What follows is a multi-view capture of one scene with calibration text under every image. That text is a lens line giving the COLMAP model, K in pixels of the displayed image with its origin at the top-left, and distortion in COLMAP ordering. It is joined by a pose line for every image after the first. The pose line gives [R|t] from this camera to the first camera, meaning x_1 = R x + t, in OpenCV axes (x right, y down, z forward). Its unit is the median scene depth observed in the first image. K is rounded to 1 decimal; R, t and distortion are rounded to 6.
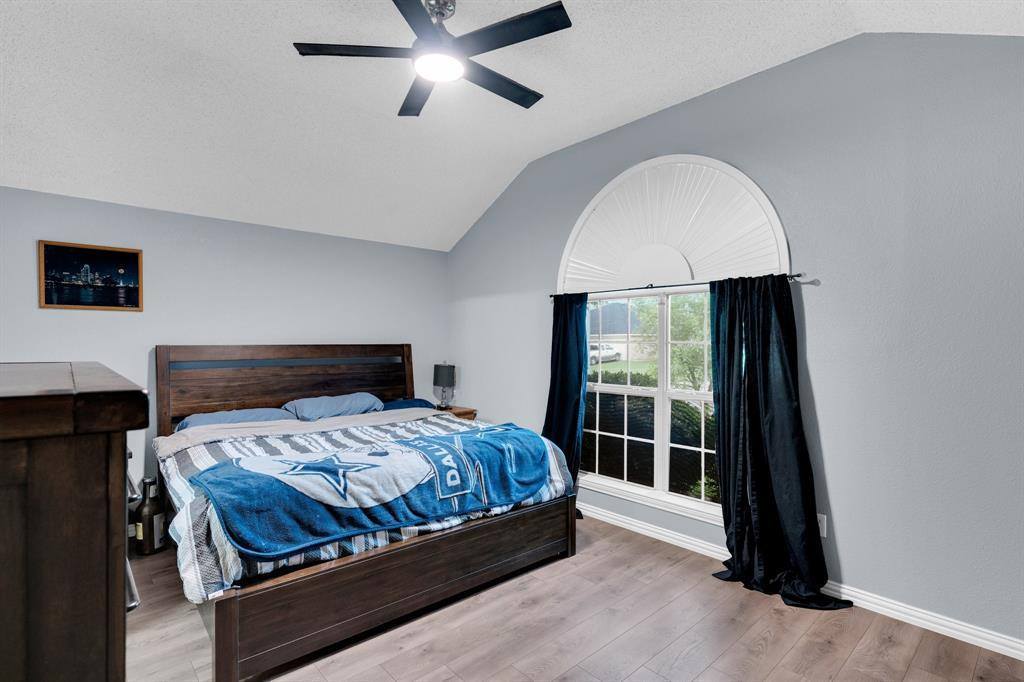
lens RADIAL K [[494.6, 0, 513.1], [0, 494.6, 344.2], [0, 0, 1]] dist [-0.003852, -0.000050]
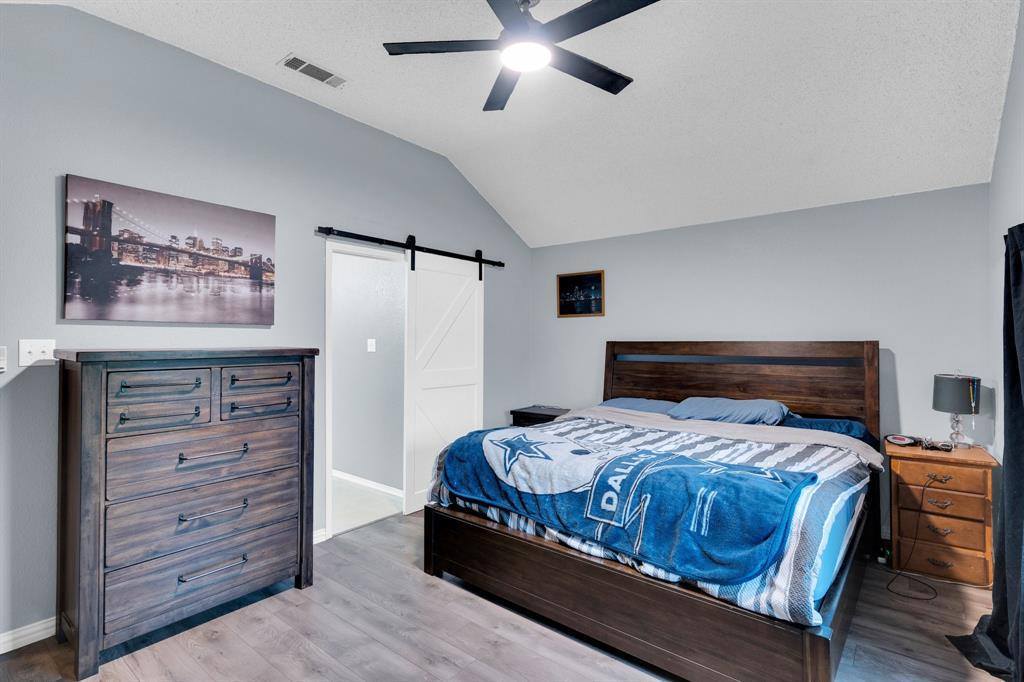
lens RADIAL K [[494.6, 0, 513.6], [0, 494.6, 339.6], [0, 0, 1]] dist [-0.003852, -0.000050]
pose [[0.154113, -0.003173, -0.988048, 0.698431], [-0.001697, 0.999993, -0.003477, 0.002859], [0.988052, 0.002213, 0.154106, 0.739551]]
